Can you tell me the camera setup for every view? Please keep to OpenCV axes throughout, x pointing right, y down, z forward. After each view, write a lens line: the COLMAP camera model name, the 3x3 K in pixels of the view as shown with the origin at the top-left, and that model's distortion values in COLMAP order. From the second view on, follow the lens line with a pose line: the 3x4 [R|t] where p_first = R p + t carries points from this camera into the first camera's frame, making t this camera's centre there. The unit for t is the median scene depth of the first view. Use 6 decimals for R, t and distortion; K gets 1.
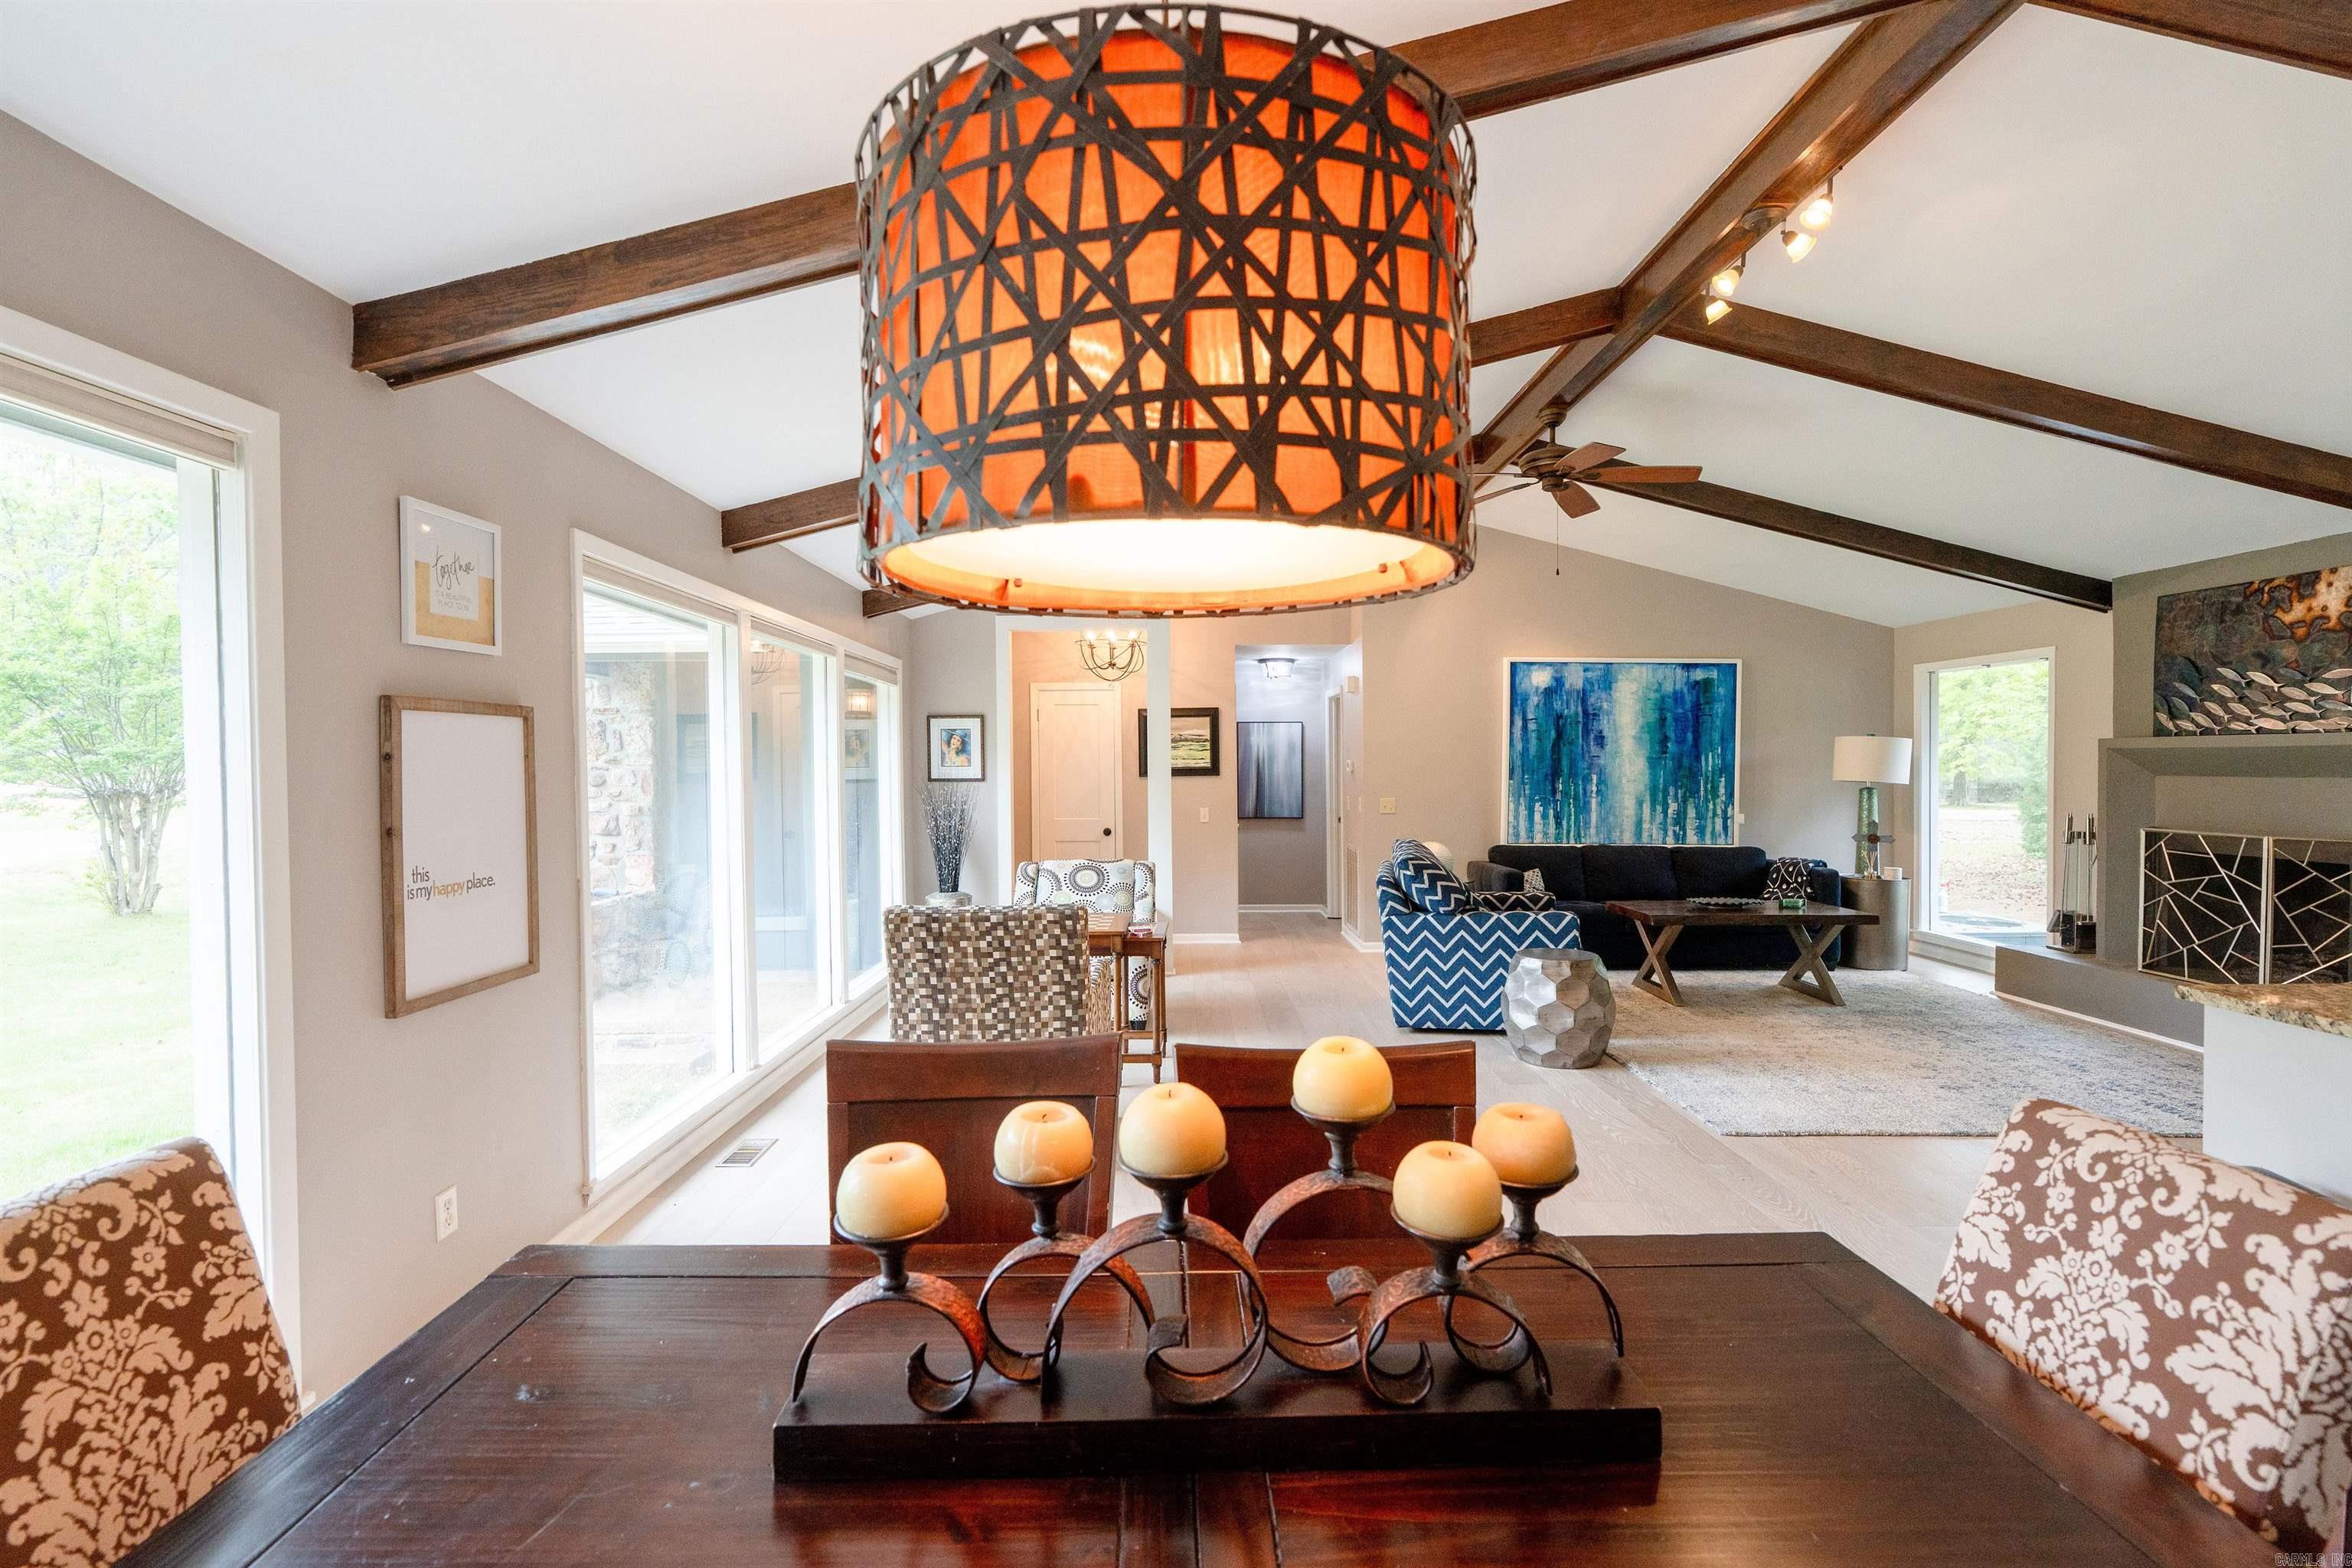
lens RADIAL K [[1062.4, 0, 1176.0], [0, 1062.4, 784.0], [0, 0, 1]] dist [-0.006792, 0.002276]
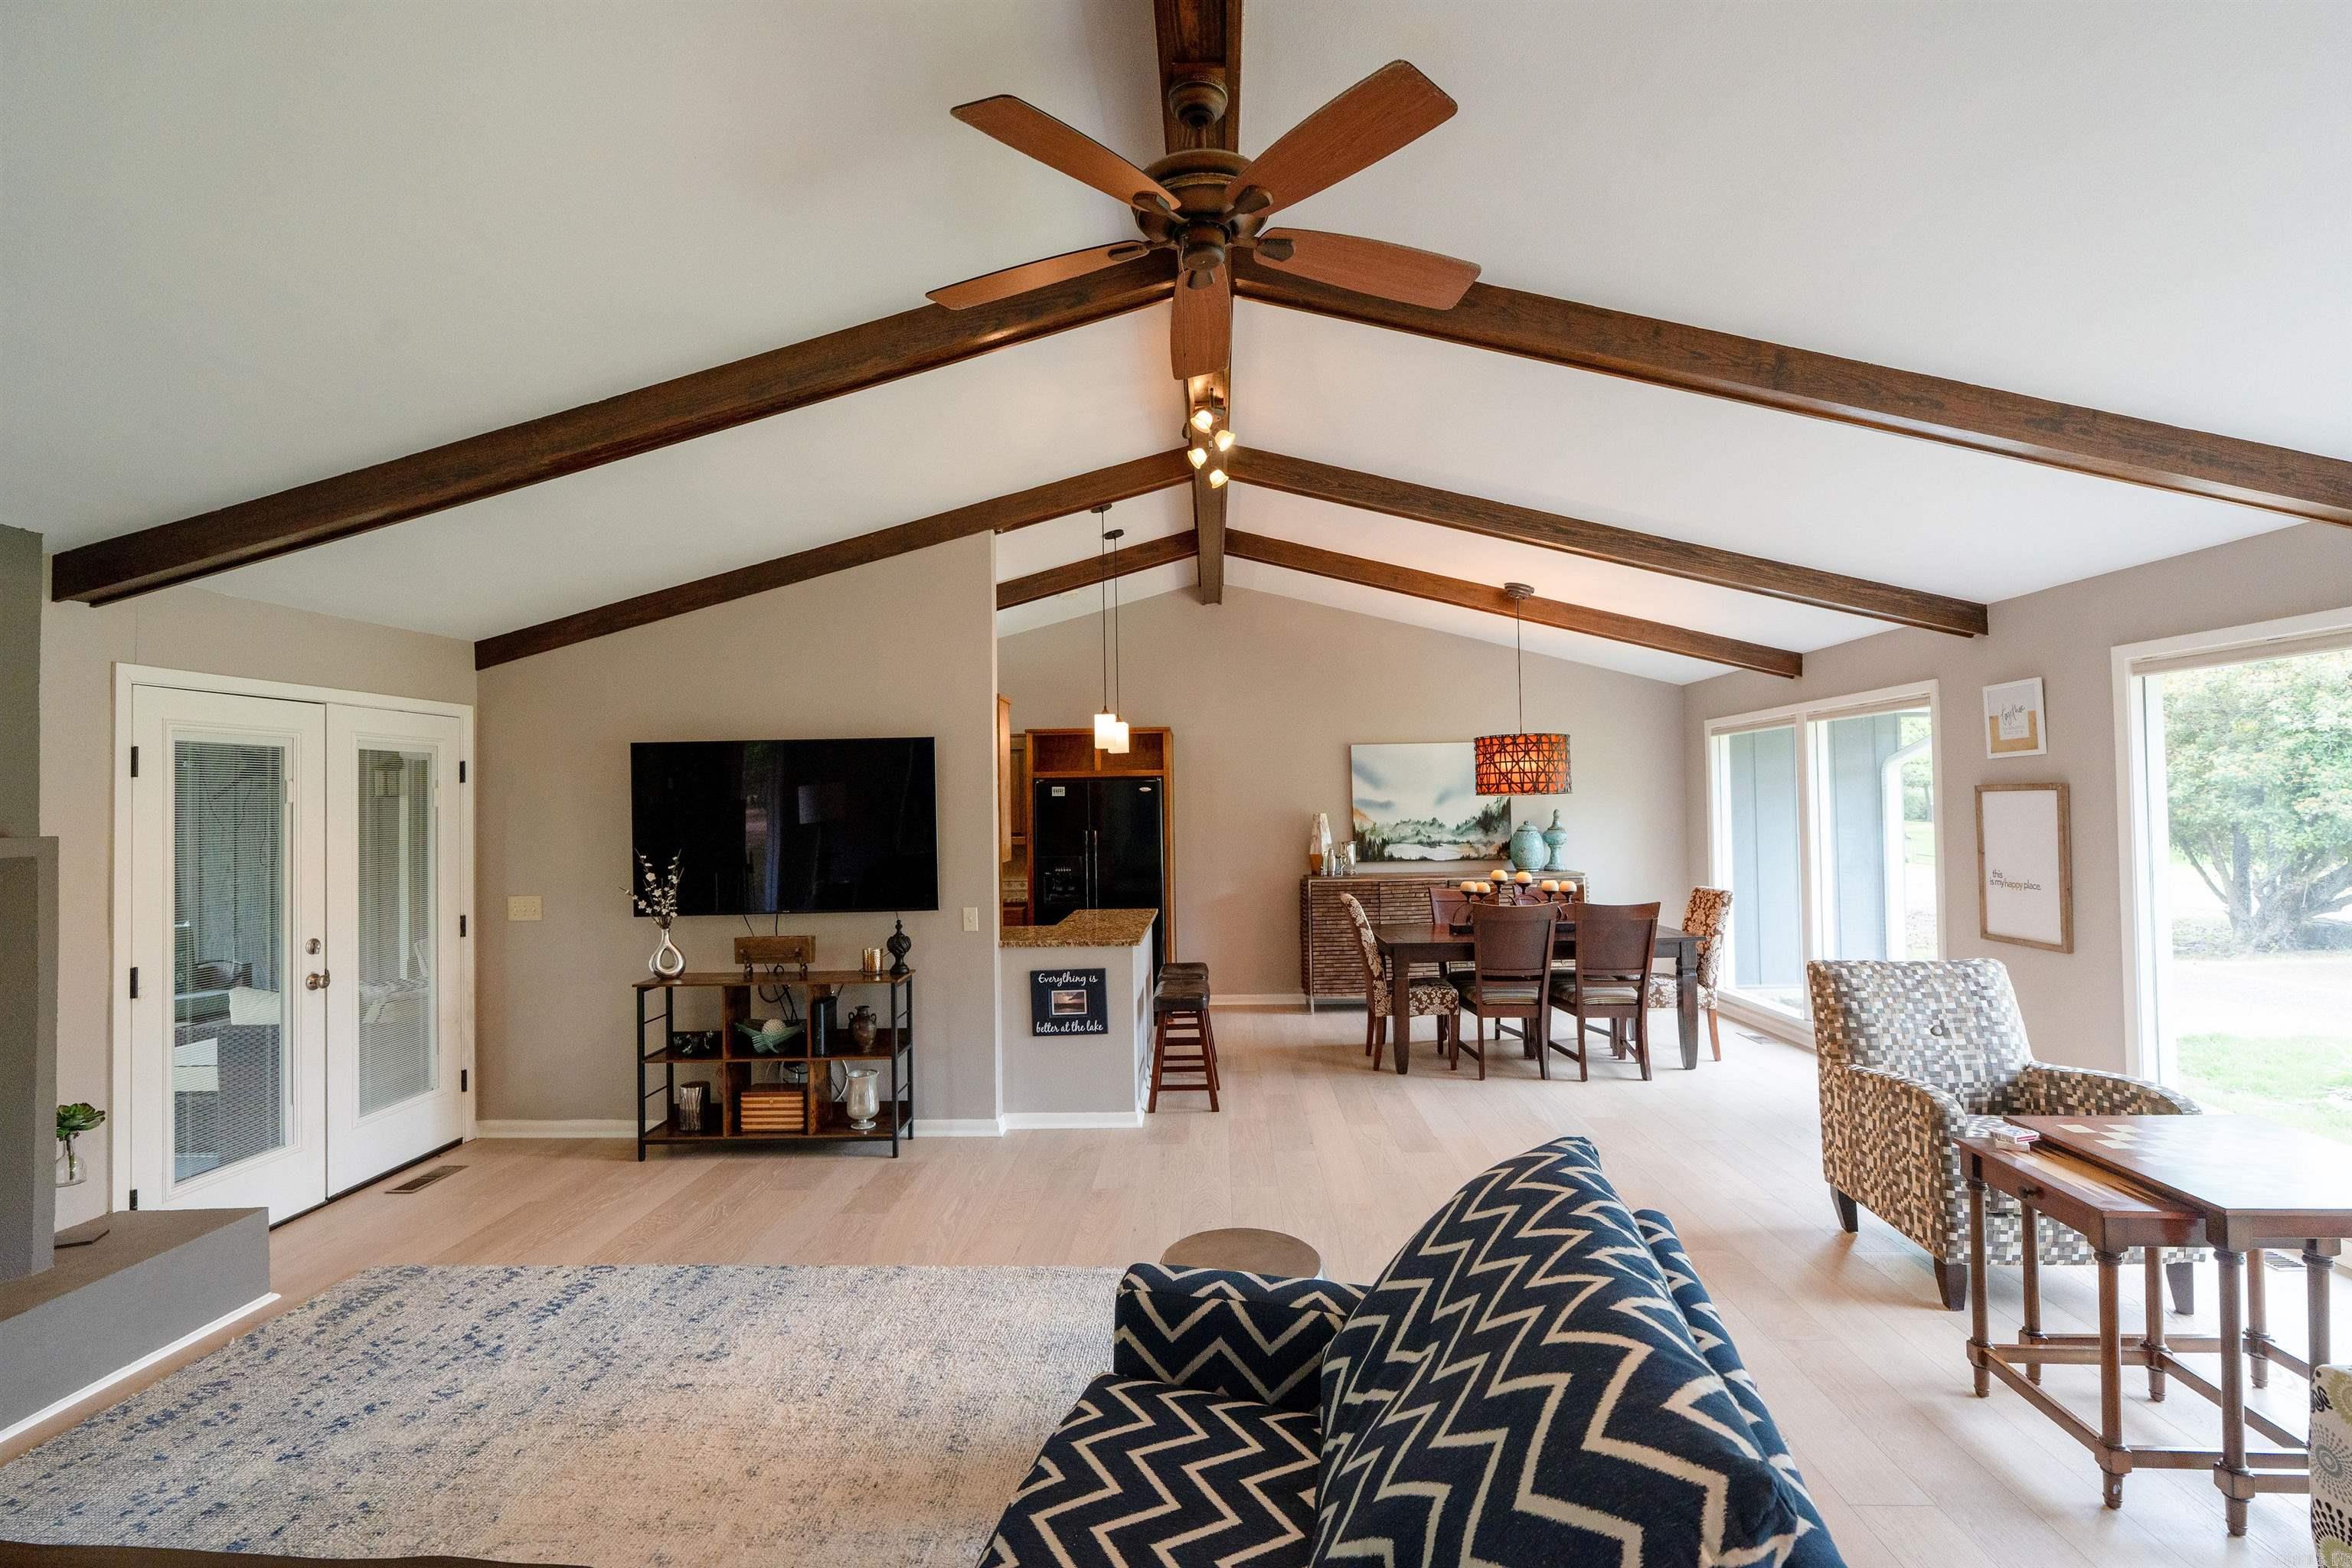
lens RADIAL K [[1062.4, 0, 1176.0], [0, 1062.4, 784.0], [0, 0, 1]] dist [-0.006792, 0.002276]
pose [[-0.998816, 0.025952, 0.041147, 0.293288], [0.025908, 0.999663, -0.001624, -0.047051], [-0.041175, -0.000556, -0.999152, 1.204130]]
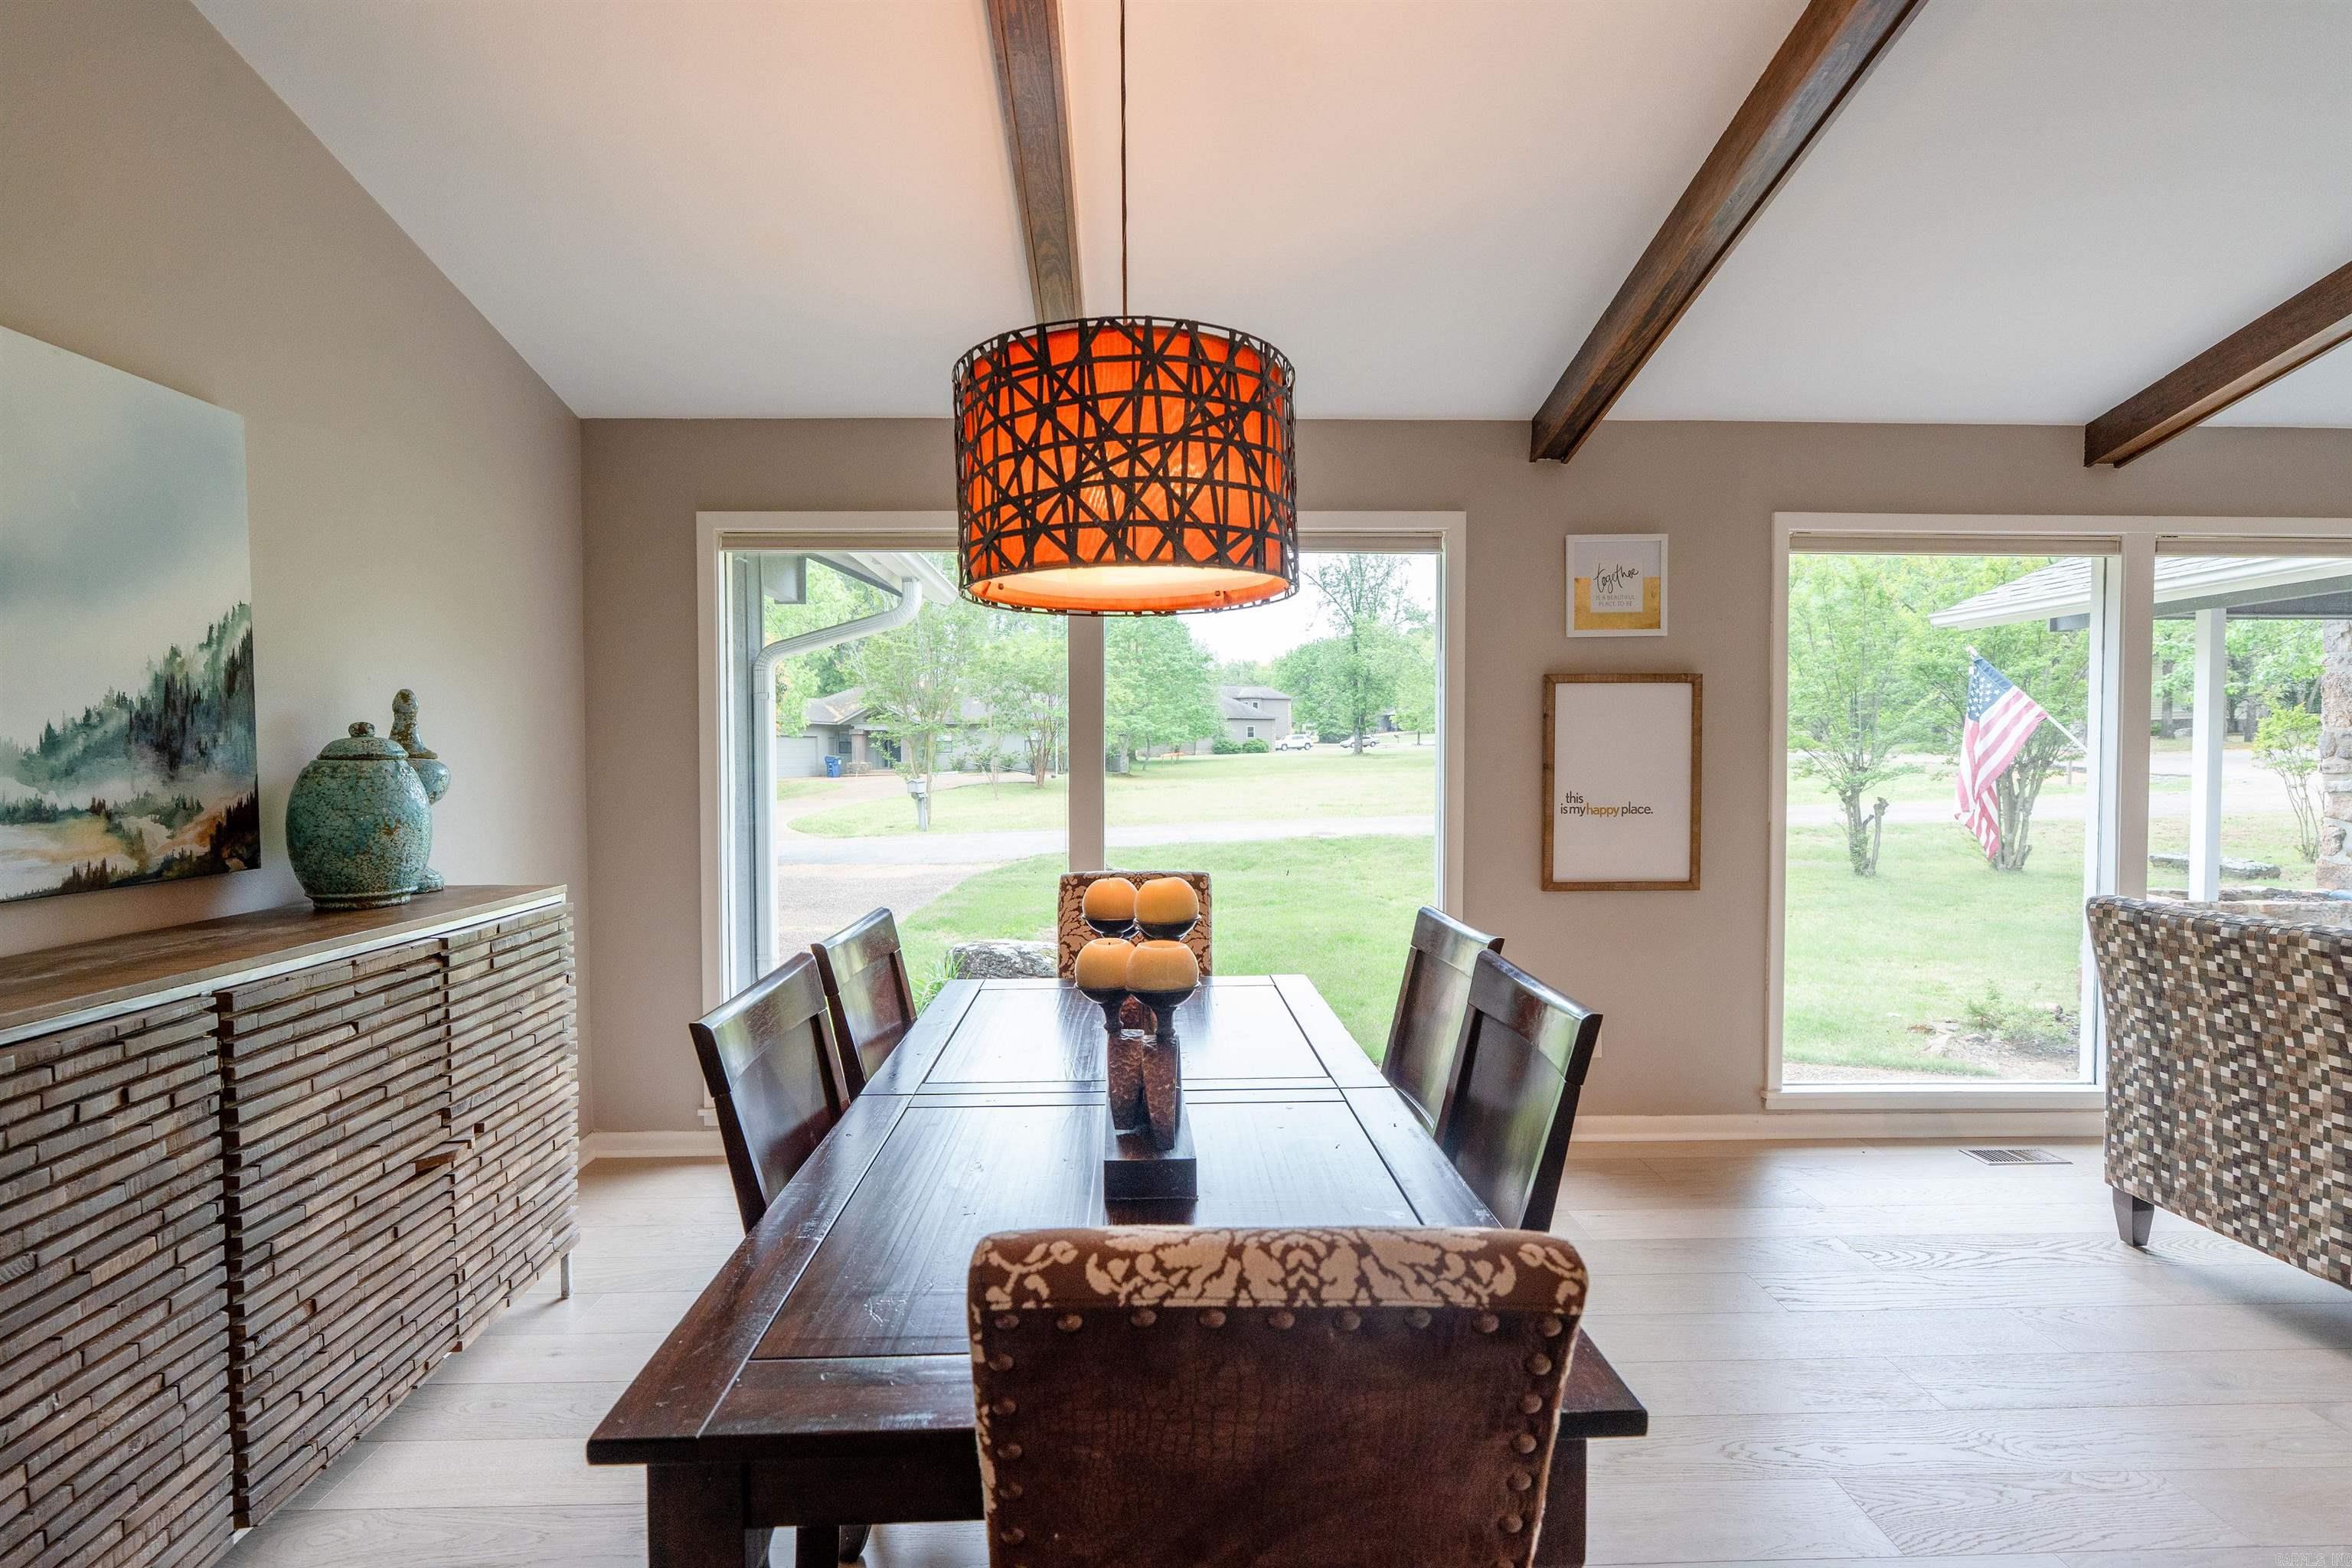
lens RADIAL K [[1075.4, 0, 1173.2], [0, 1075.4, 784.8], [0, 0, 1]] dist [-0.011534, 0.004670]
pose [[0.024218, 0.037397, -0.999007, 0.286223], [-0.017534, 0.999162, 0.036978, 0.009444], [0.999553, 0.016621, 0.024853, 0.165510]]
